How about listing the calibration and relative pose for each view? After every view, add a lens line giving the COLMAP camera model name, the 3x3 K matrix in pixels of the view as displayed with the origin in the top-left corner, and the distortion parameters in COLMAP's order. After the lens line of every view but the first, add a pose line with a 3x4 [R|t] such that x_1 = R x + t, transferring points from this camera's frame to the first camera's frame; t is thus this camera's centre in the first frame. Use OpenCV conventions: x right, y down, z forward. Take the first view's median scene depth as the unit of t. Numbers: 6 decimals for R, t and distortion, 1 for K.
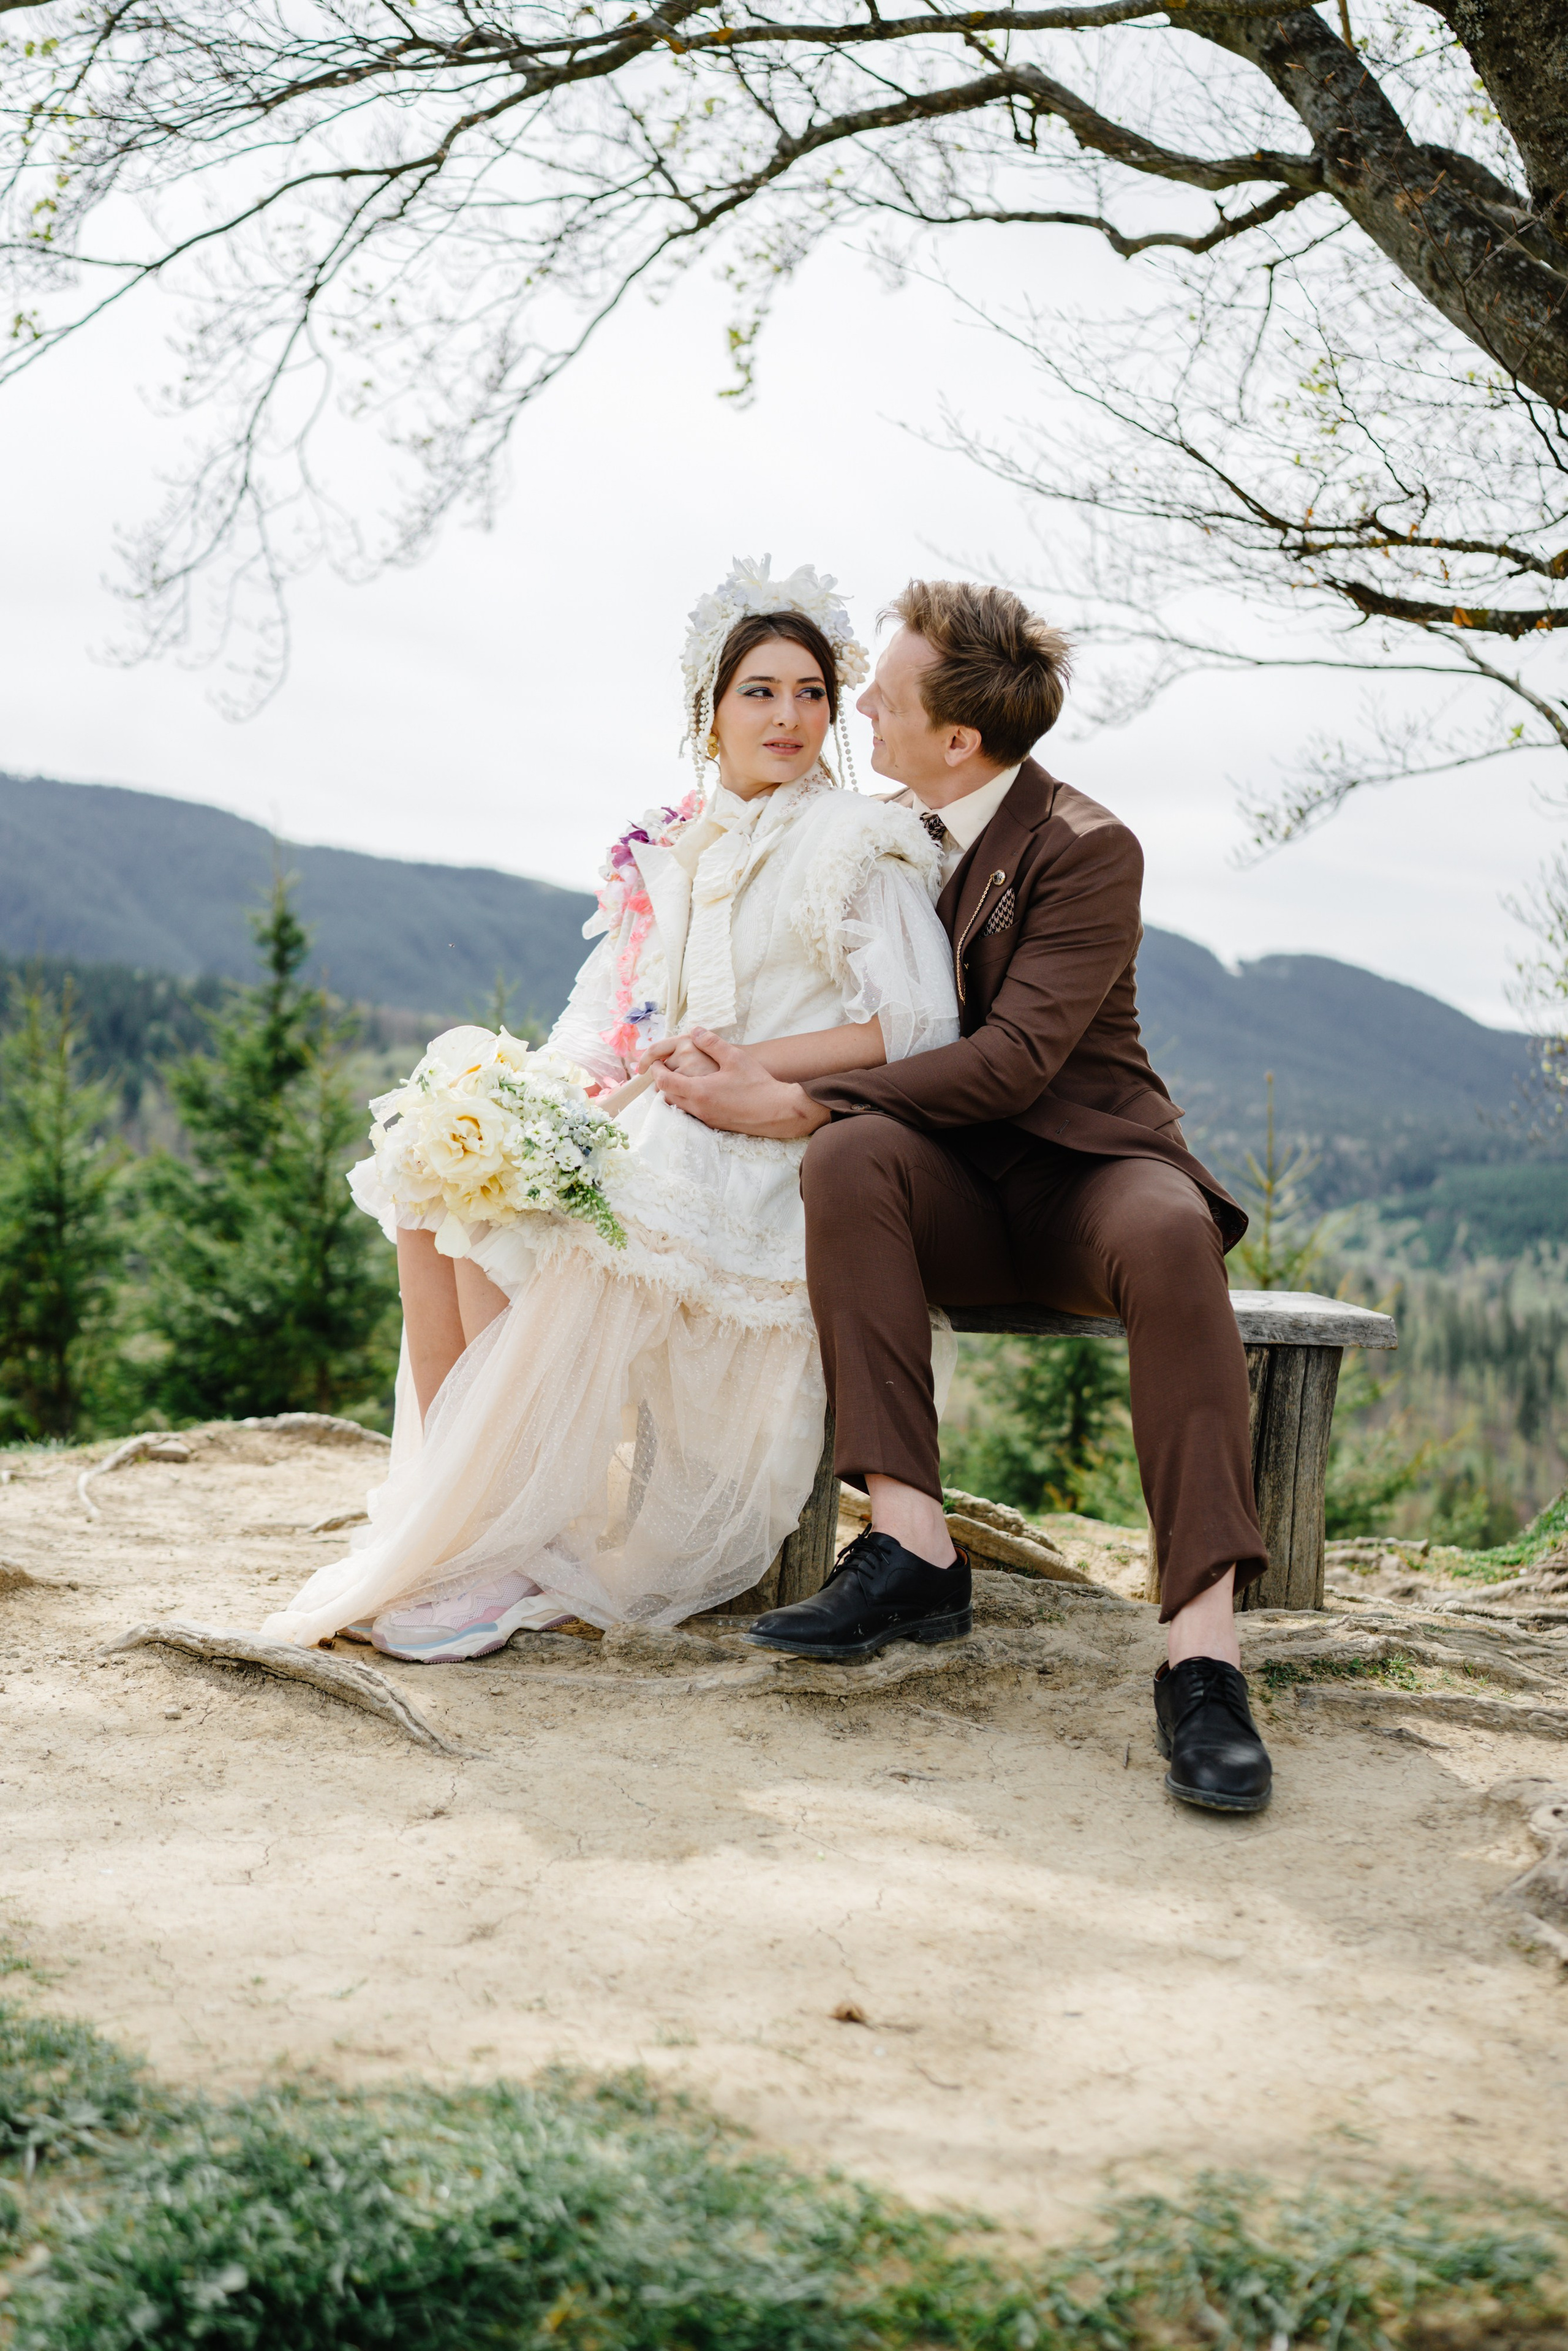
lens RADIAL K [[2241.2, 0, 776.2], [0, 2241.2, 1177.5], [0, 0, 1]] dist [-0.196965, 0.231171]
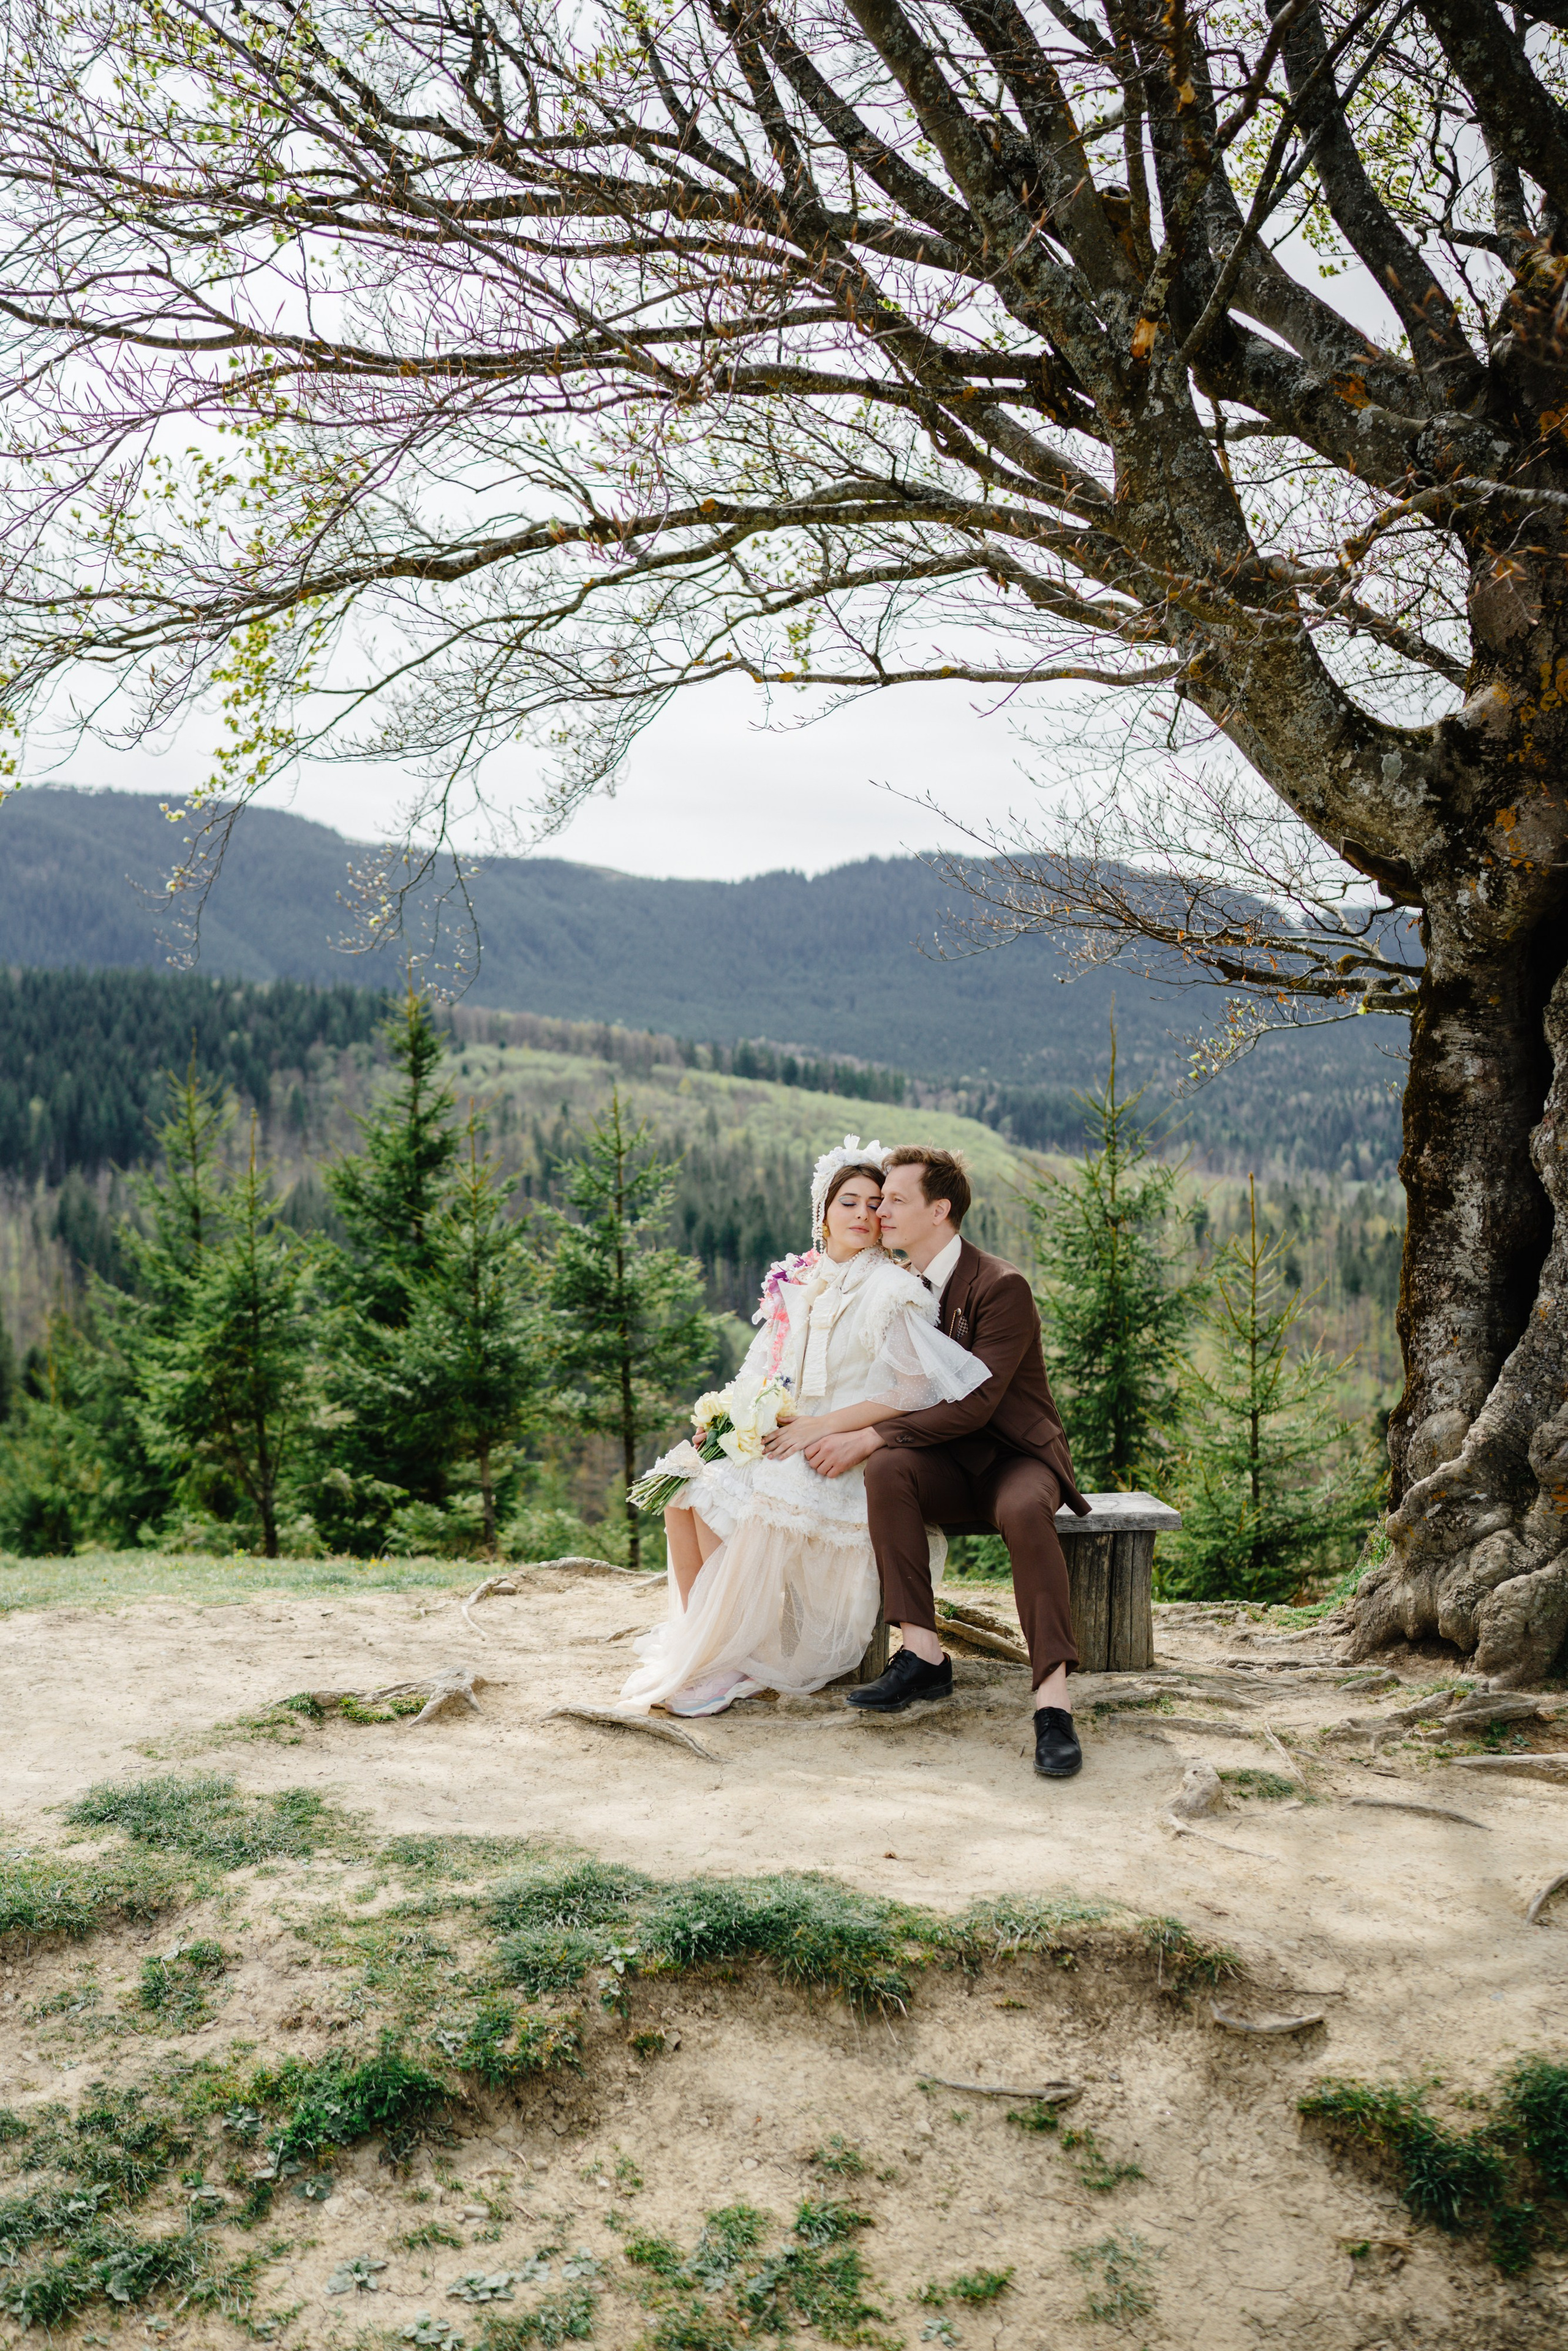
lens RADIAL K [[2240.9, 0, 784.0], [0, 2240.9, 1175.5], [0, 0, 1]] dist [-0.197903, 0.222199]
pose [[0.998672, -0.040888, -0.031339, 0.008145], [0.041195, 0.999108, 0.009239, -0.176227], [0.030933, -0.010518, 0.999466, -0.620786]]
